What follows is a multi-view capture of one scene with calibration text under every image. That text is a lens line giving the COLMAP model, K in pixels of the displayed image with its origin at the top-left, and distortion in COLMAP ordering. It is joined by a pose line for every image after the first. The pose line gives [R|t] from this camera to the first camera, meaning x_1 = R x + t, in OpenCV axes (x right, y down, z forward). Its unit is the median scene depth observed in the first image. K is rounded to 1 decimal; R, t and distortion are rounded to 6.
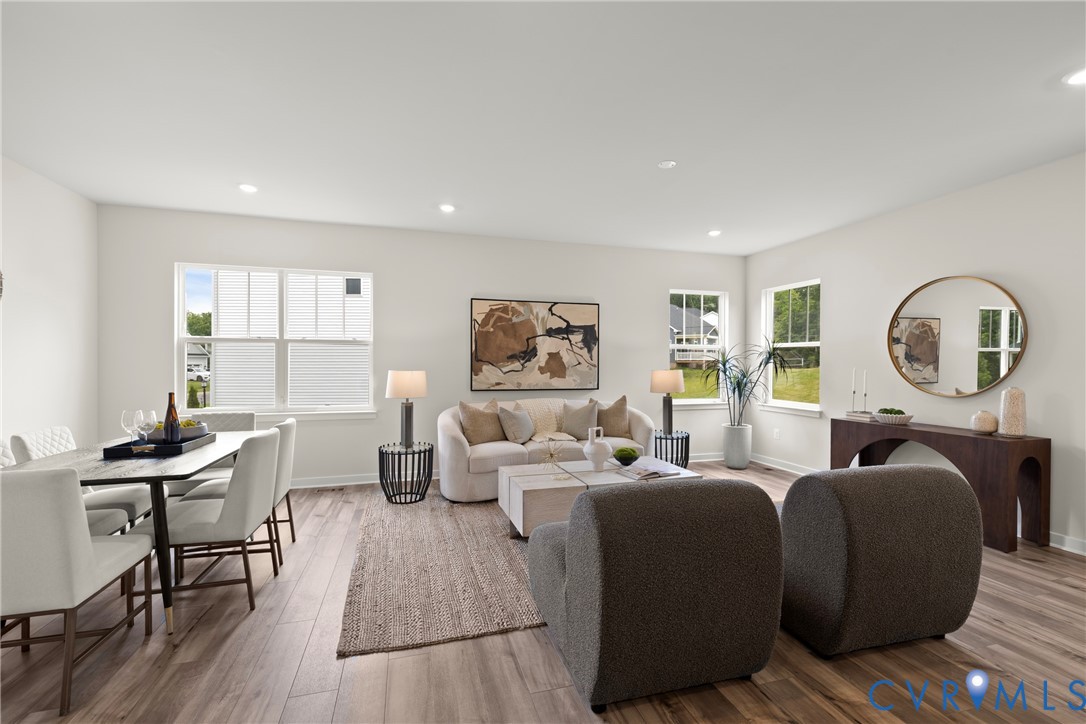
lens RADIAL K [[461.0, 0, 552.7], [0, 461.0, 361.8], [0, 0, 1]] dist [0.000082, 0.001415]
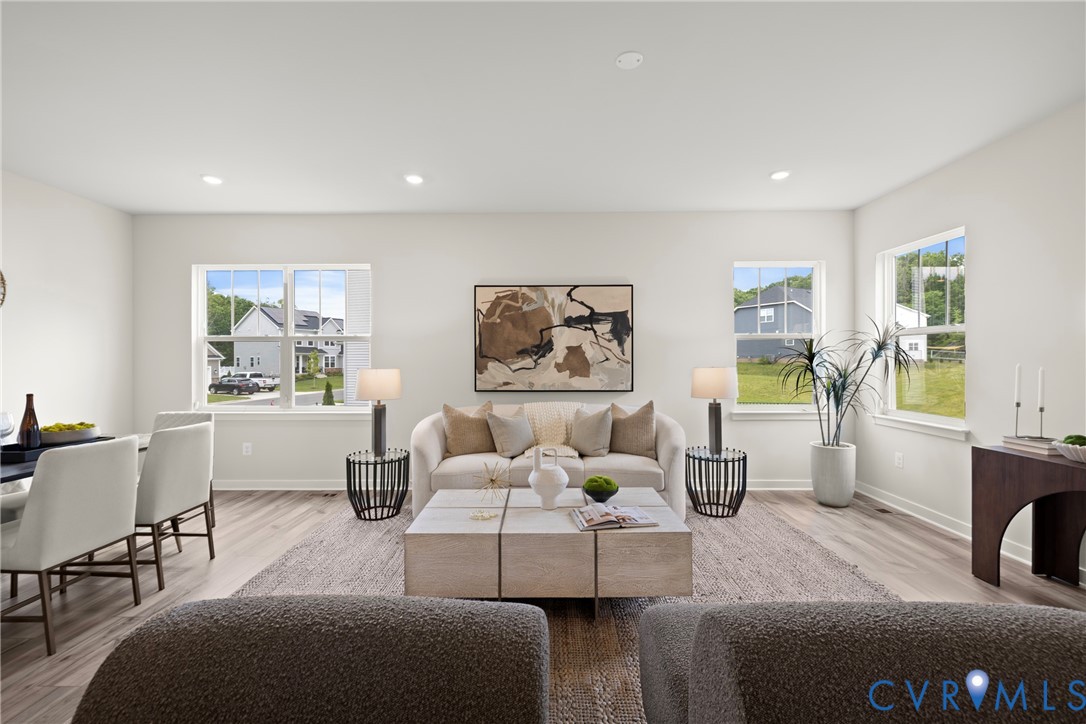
lens RADIAL K [[461.0, 0, 546.9], [0, 461.0, 355.9], [0, 0, 1]] dist [0.000082, 0.001415]
pose [[0.954810, -0.008229, -0.297104, 0.209605], [0.007037, 0.999962, -0.005080, 0.001058], [0.297134, 0.002759, 0.954832, 0.205950]]
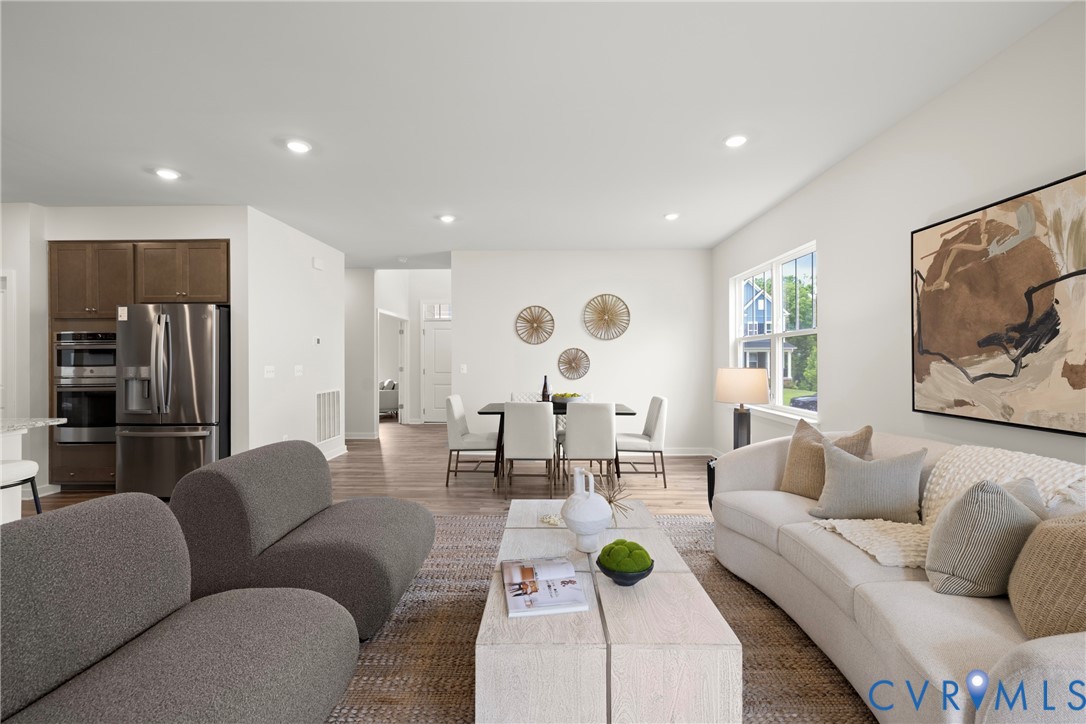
lens RADIAL K [[461.0, 0, 542.2], [0, 461.0, 359.1], [0, 0, 1]] dist [0.000082, 0.001415]
pose [[-0.315653, -0.002342, -0.948872, 0.439029], [0.008421, 0.999951, -0.005269, 0.003987], [0.948837, -0.009653, -0.315617, 0.759896]]
